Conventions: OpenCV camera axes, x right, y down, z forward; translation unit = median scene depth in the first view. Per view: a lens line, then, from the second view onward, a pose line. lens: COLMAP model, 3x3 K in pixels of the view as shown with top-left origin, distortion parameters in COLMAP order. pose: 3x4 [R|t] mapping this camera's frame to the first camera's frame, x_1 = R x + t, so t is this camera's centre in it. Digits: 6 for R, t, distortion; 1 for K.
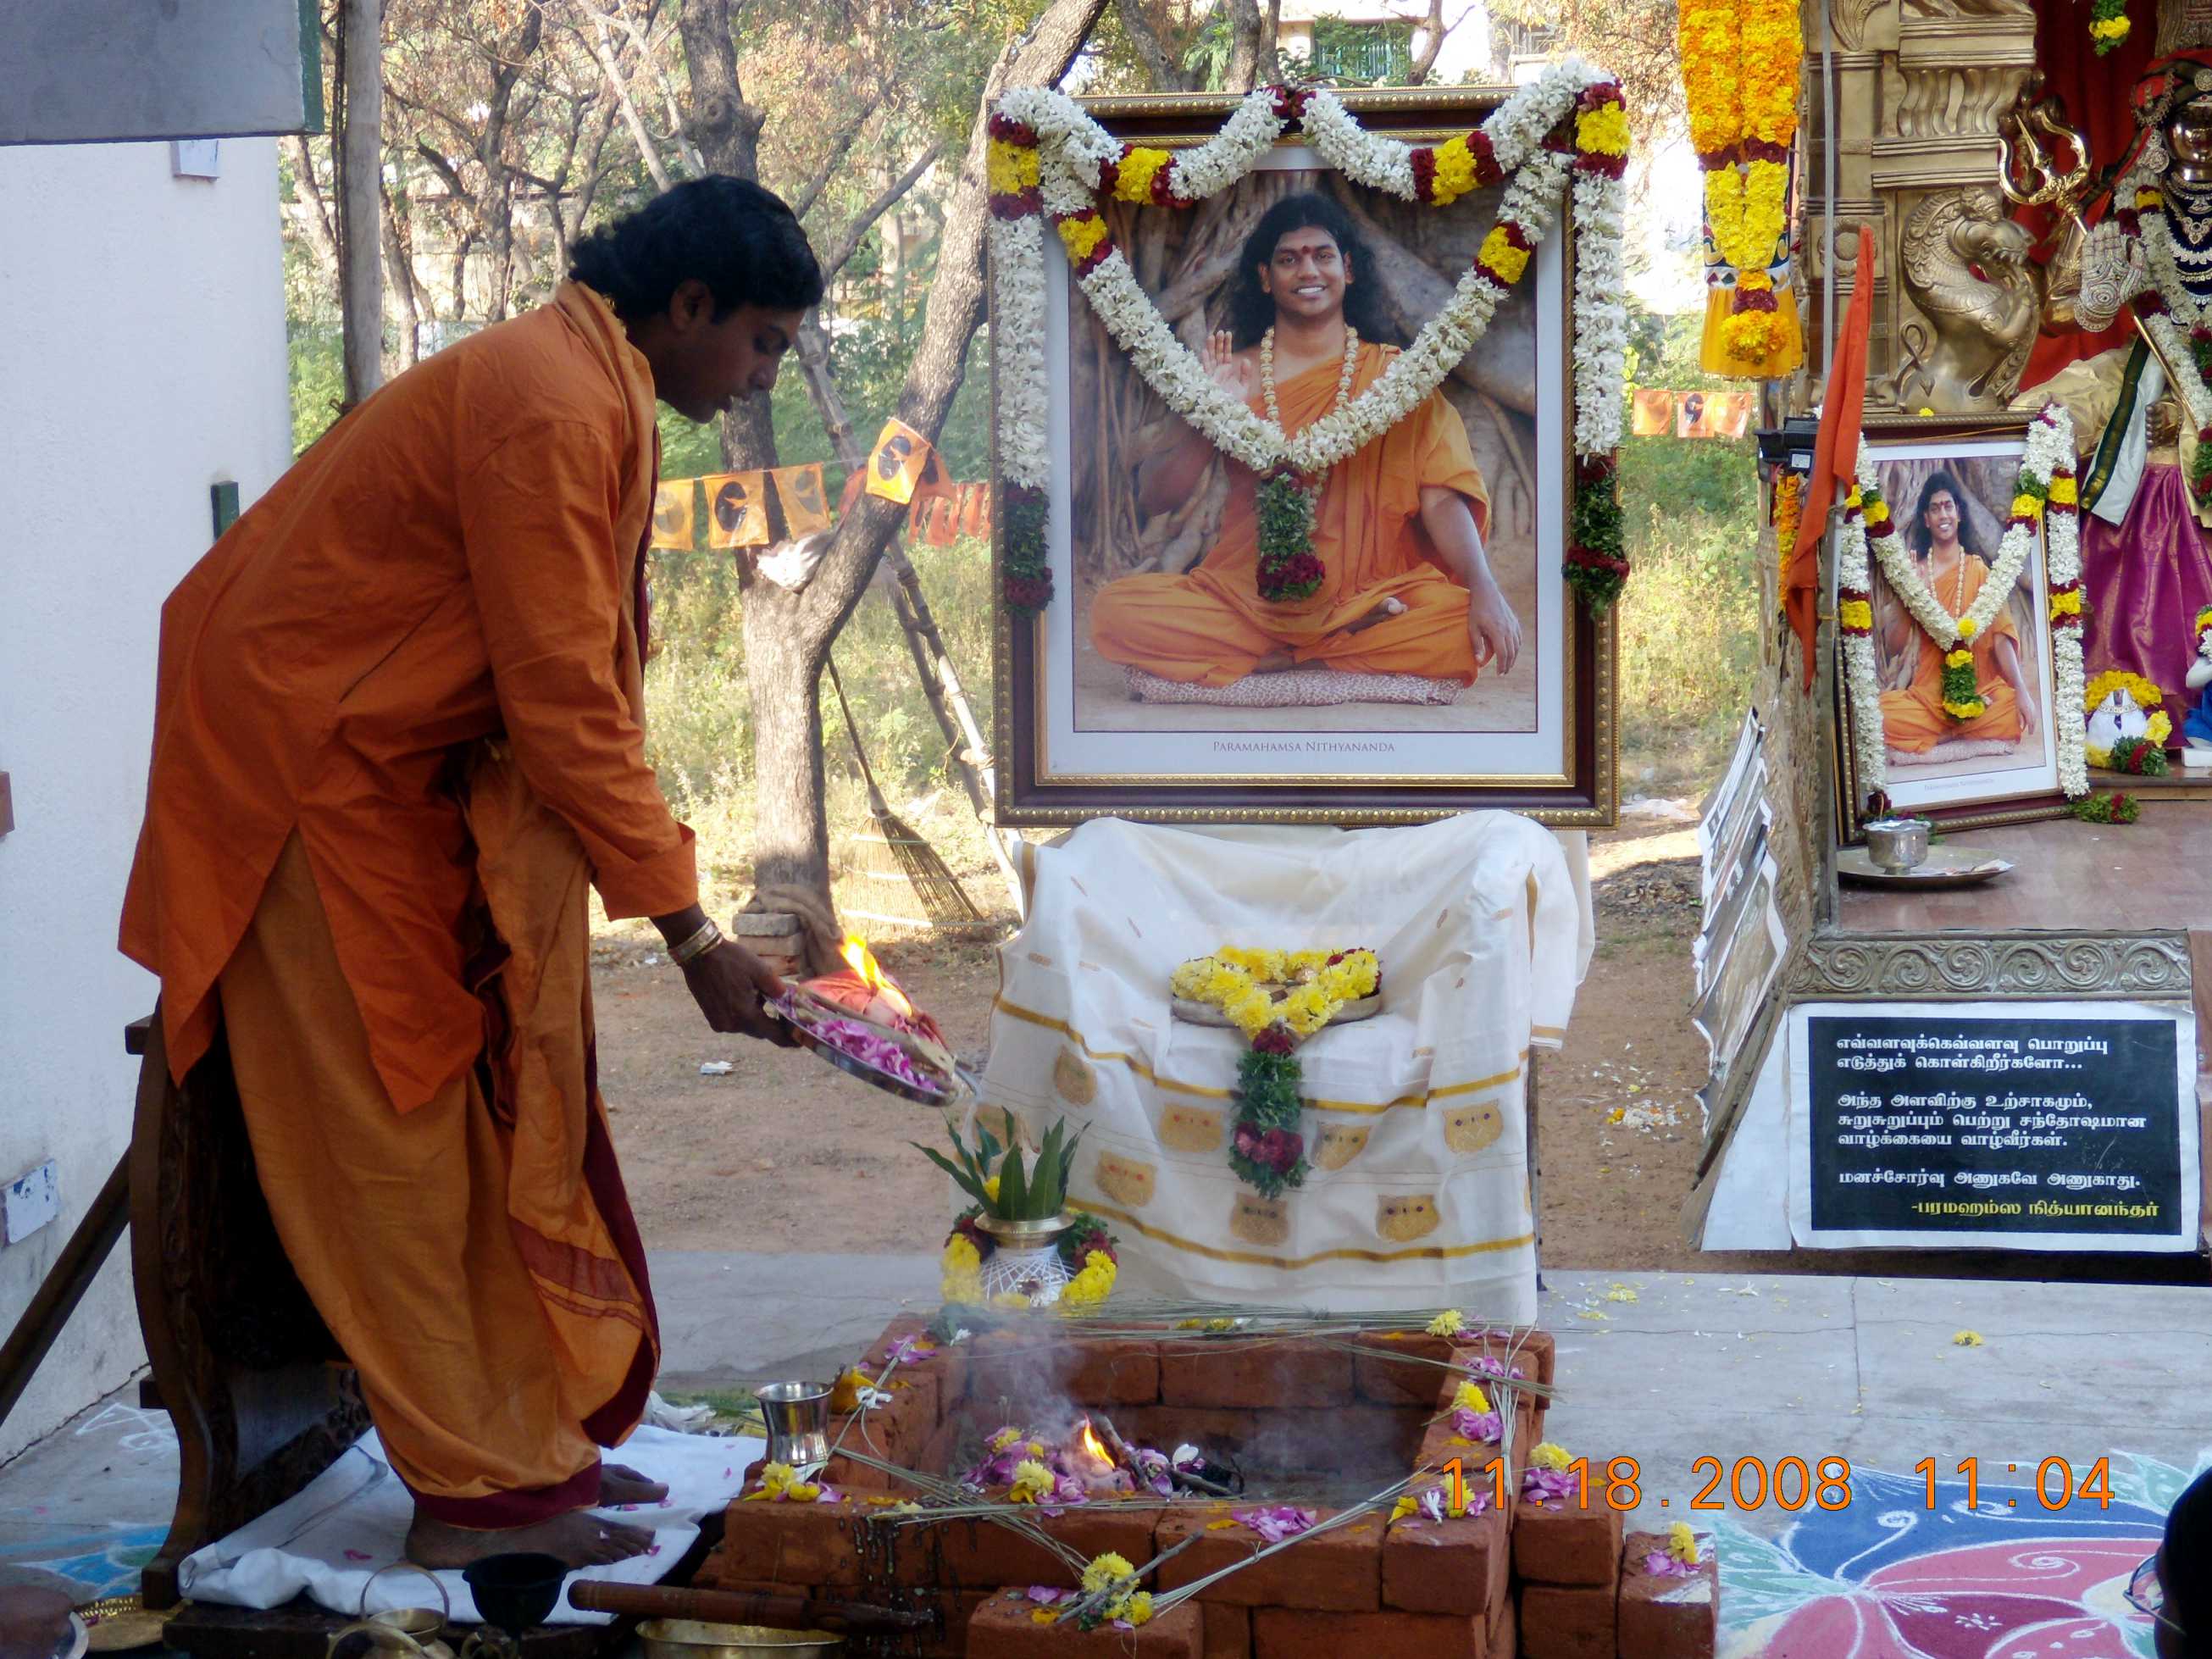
lens RADIAL K [[3954.4, 0, 1079.9], [0, 3954.4, 722.9], [0, 0, 1]] dist [0.042950, 0.000000]
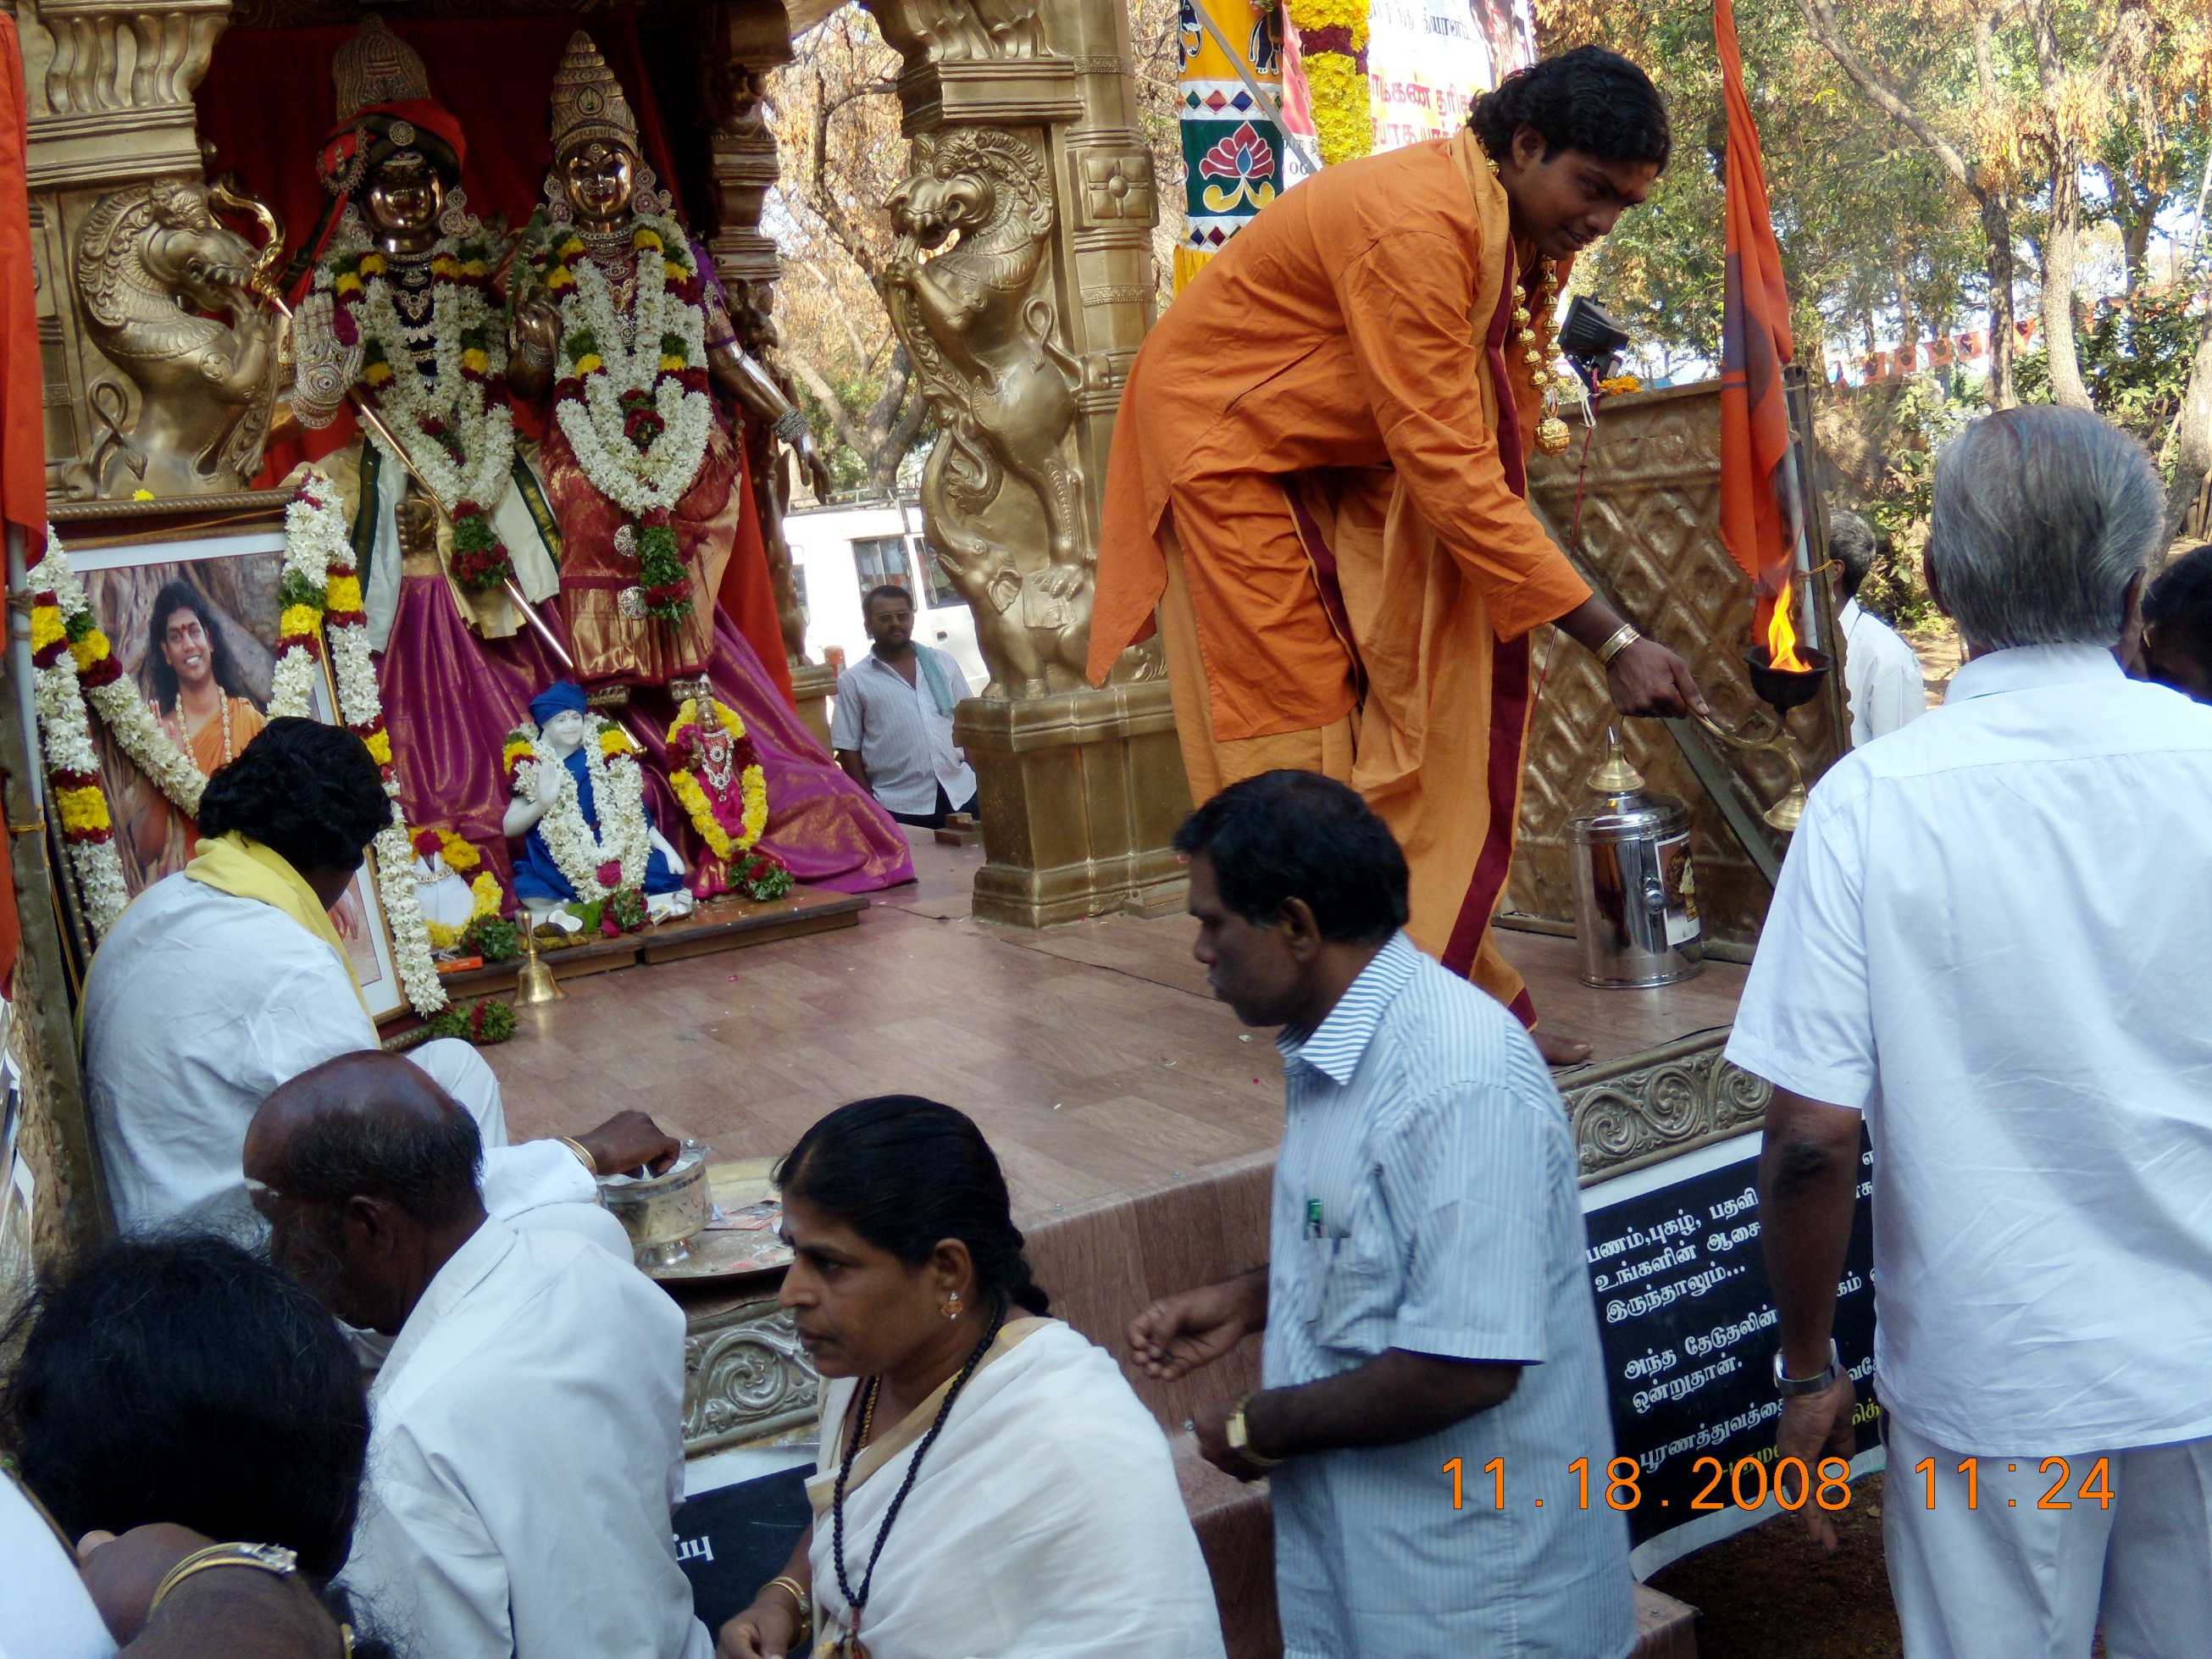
lens RADIAL K [[2422.1, 0, 1124.2], [0, 2422.1, 758.5], [0, 0, 1]] dist [-0.202310, 0.000000]
pose [[0.806711, -0.142300, 0.573557, 0.202614], [0.158681, 0.987091, 0.021713, -0.029544], [-0.569243, 0.073496, 0.818878, 1.029389]]
